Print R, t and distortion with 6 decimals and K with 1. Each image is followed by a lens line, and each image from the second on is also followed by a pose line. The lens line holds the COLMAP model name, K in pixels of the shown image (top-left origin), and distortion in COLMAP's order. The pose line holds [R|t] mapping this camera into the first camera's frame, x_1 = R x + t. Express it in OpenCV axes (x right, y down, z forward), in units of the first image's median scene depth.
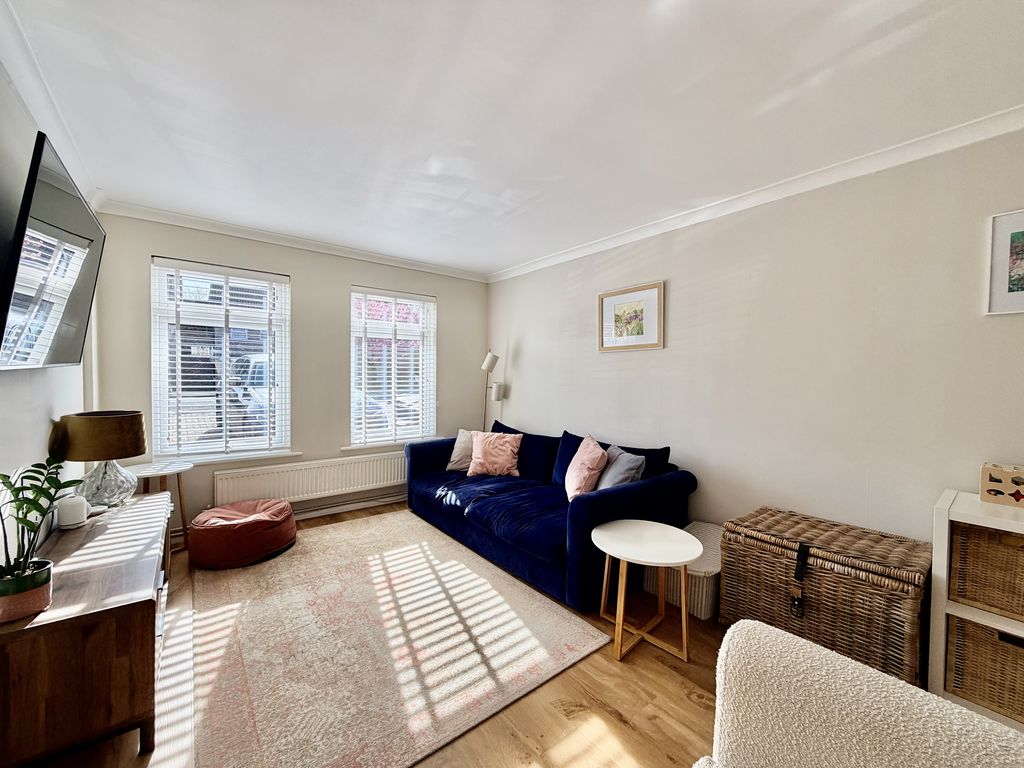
lens RADIAL K [[401.4, 0, 512.0], [0, 401.4, 384.0], [0, 0, 1]] dist [-0.023210, -0.000004]
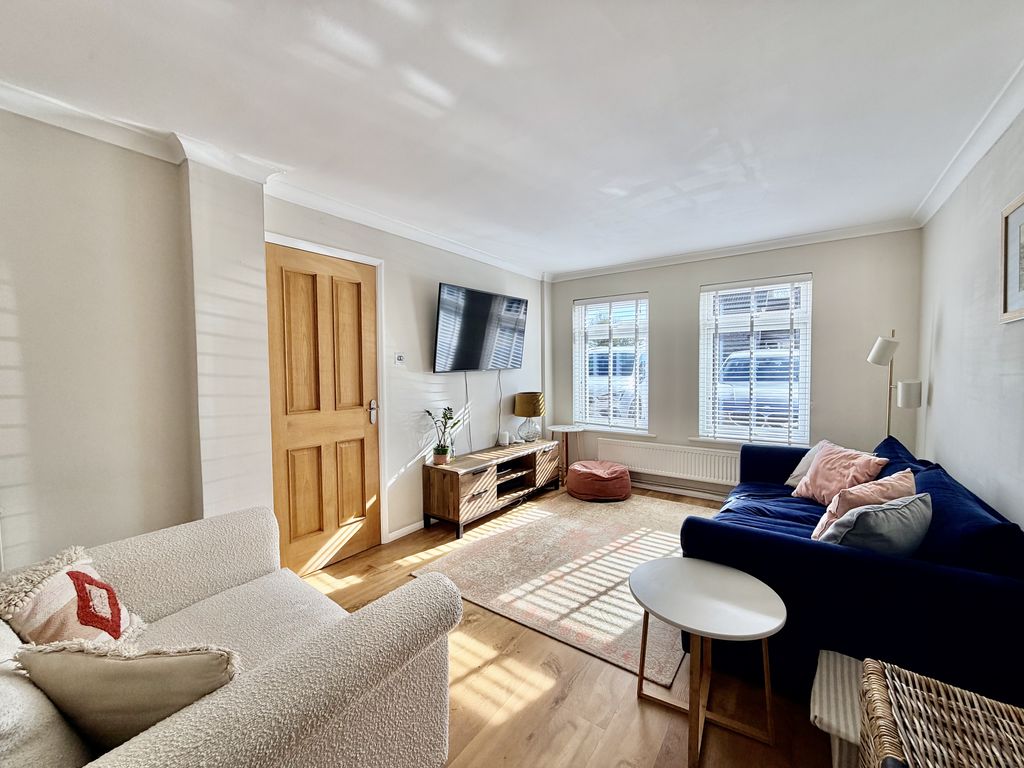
lens RADIAL K [[408.7, 0, 511.0], [0, 408.7, 384.4], [0, 0, 1]] dist [0.000710, -0.000025]
pose [[0.262230, 0.029564, -0.964552, 0.764147], [-0.007075, 0.999563, 0.028714, -0.018971], [0.964979, -0.000706, 0.262325, 0.348132]]
